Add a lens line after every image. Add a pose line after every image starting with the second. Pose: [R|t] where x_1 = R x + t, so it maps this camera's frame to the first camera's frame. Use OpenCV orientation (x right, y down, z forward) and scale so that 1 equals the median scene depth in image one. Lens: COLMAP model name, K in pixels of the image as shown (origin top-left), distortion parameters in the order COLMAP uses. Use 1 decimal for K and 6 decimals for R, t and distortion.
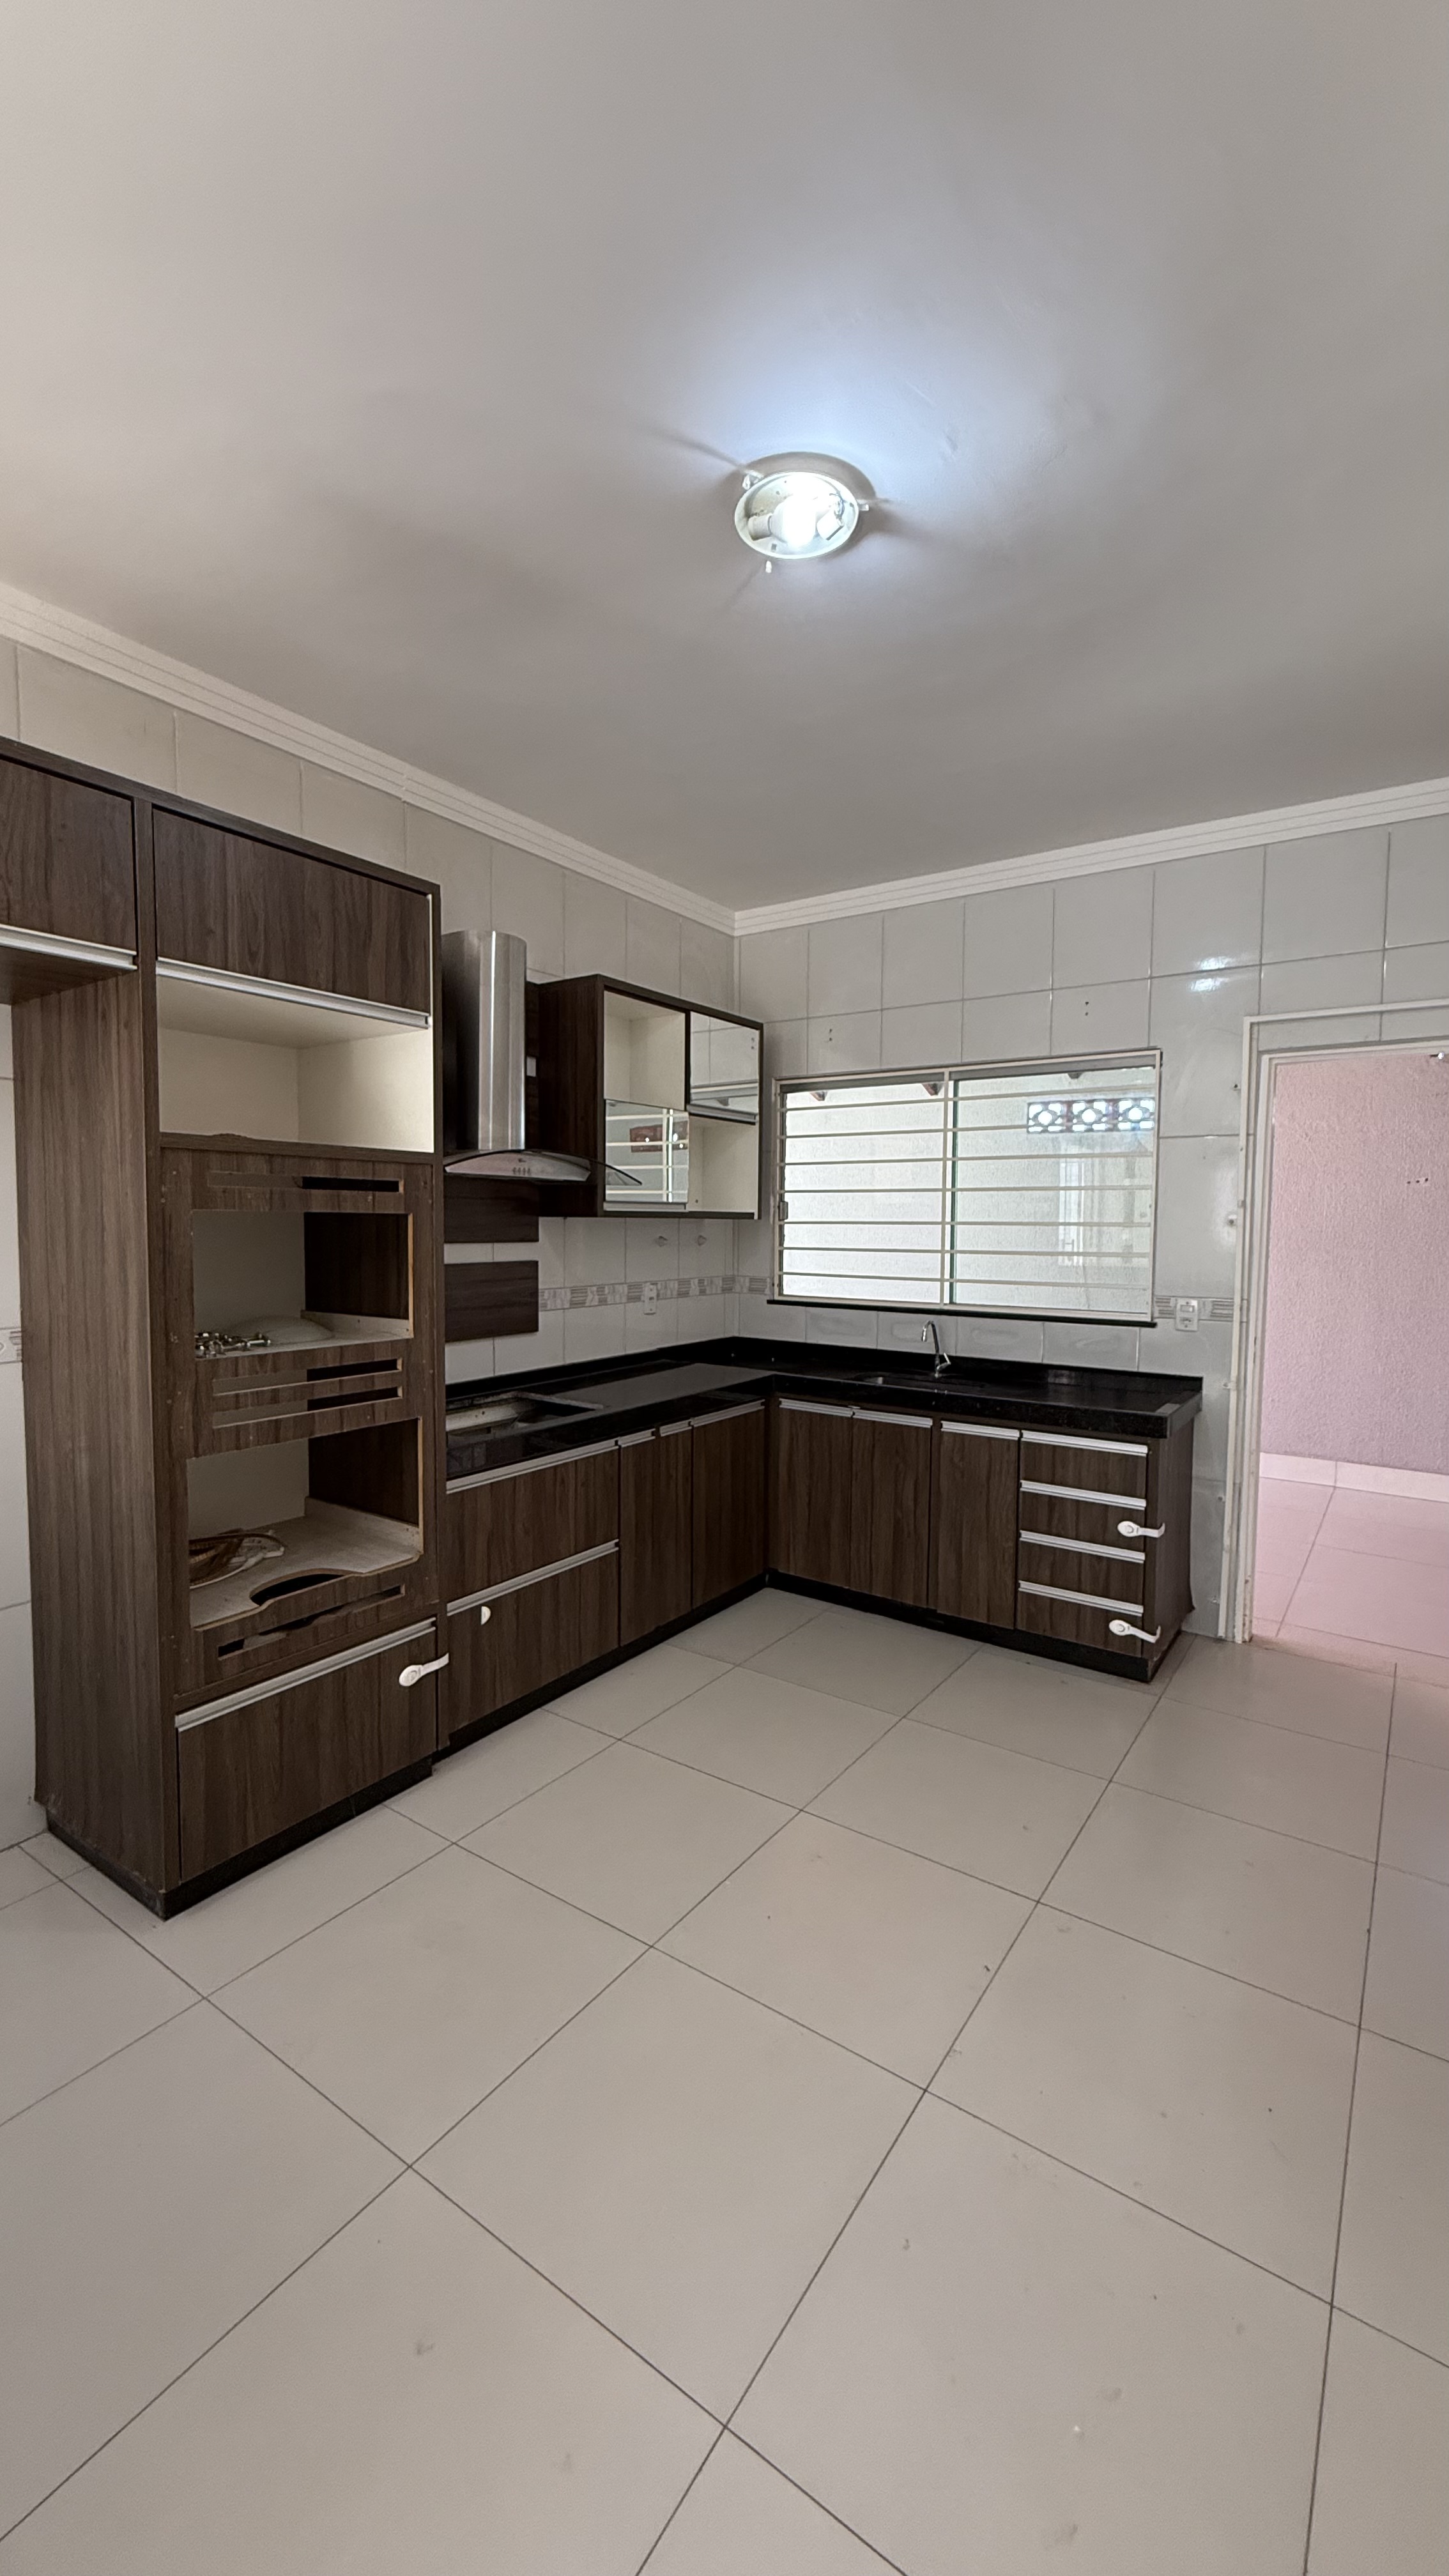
lens RADIAL K [[1028.6, 0, 684.6], [0, 1028.6, 1307.2], [0, 0, 1]] dist [0.001452, -0.000440]
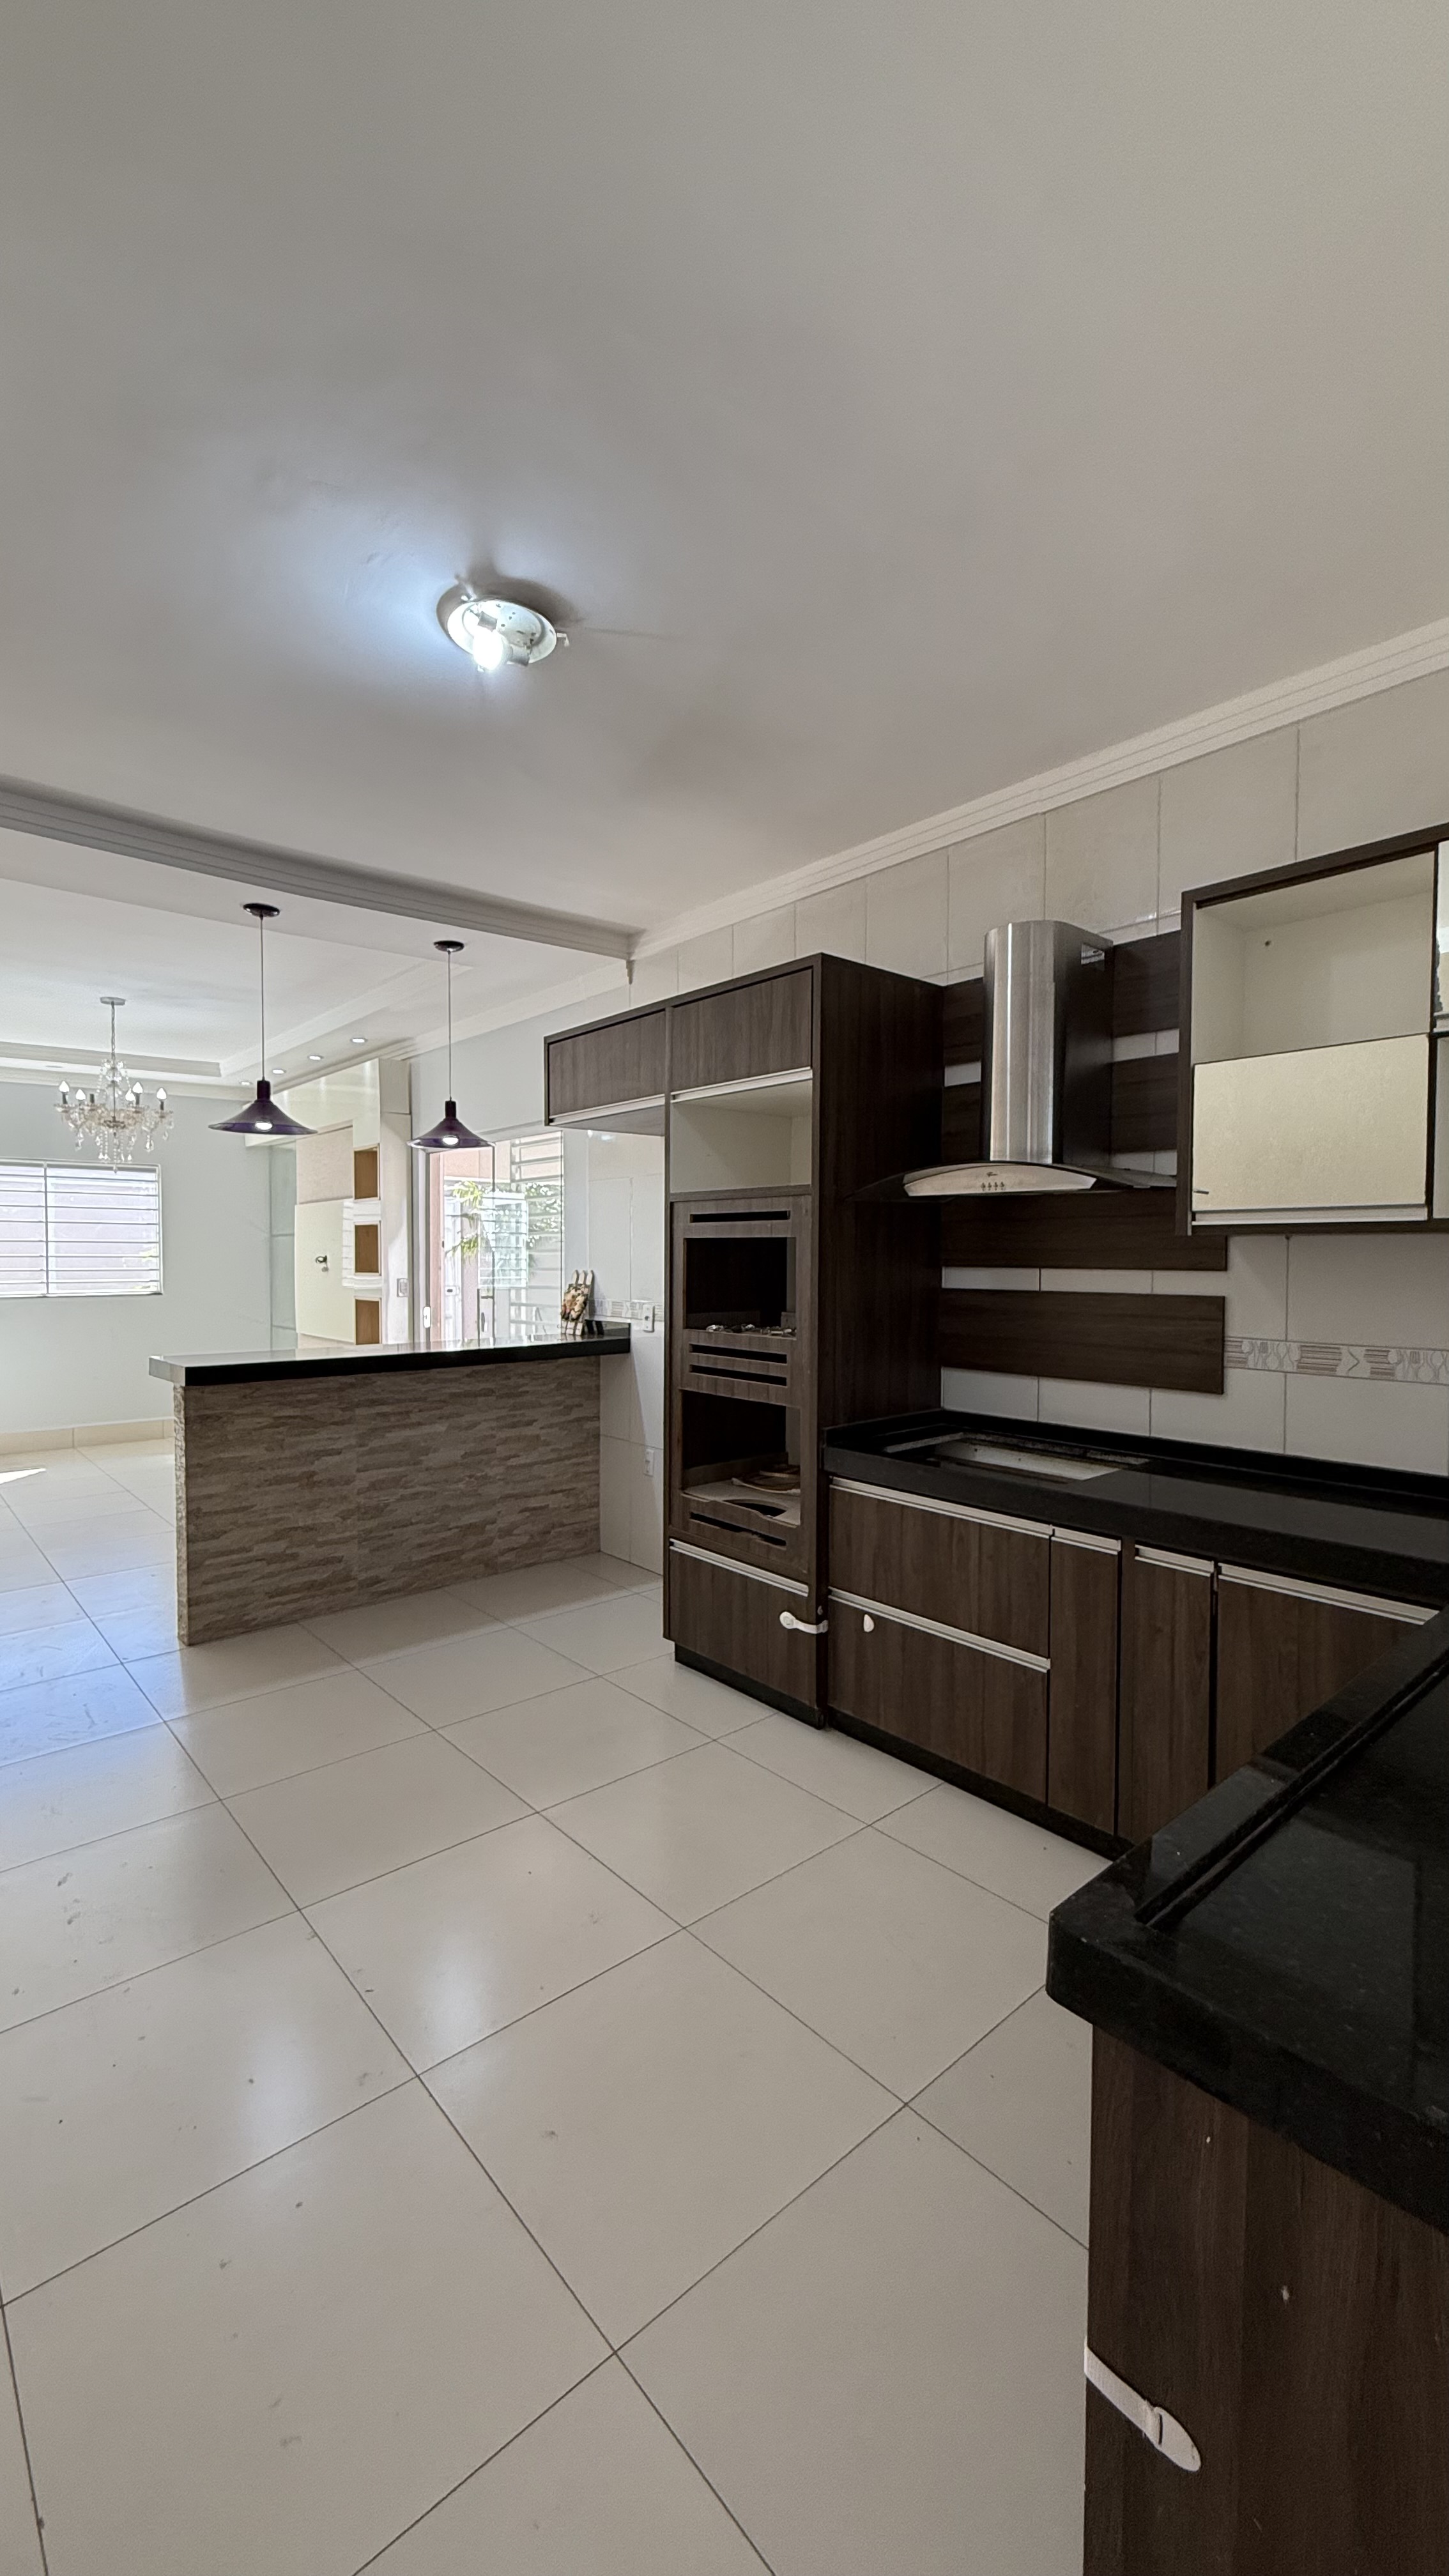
lens RADIAL K [[1028.6, 0, 763.5], [0, 1028.6, 1311.3], [0, 0, 1]] dist [0.001452, -0.000440]
pose [[-0.204599, 0.043225, -0.977891, 0.708101], [-0.086951, 0.994273, 0.062141, -0.058069], [0.974976, 0.097743, -0.199669, 0.924694]]
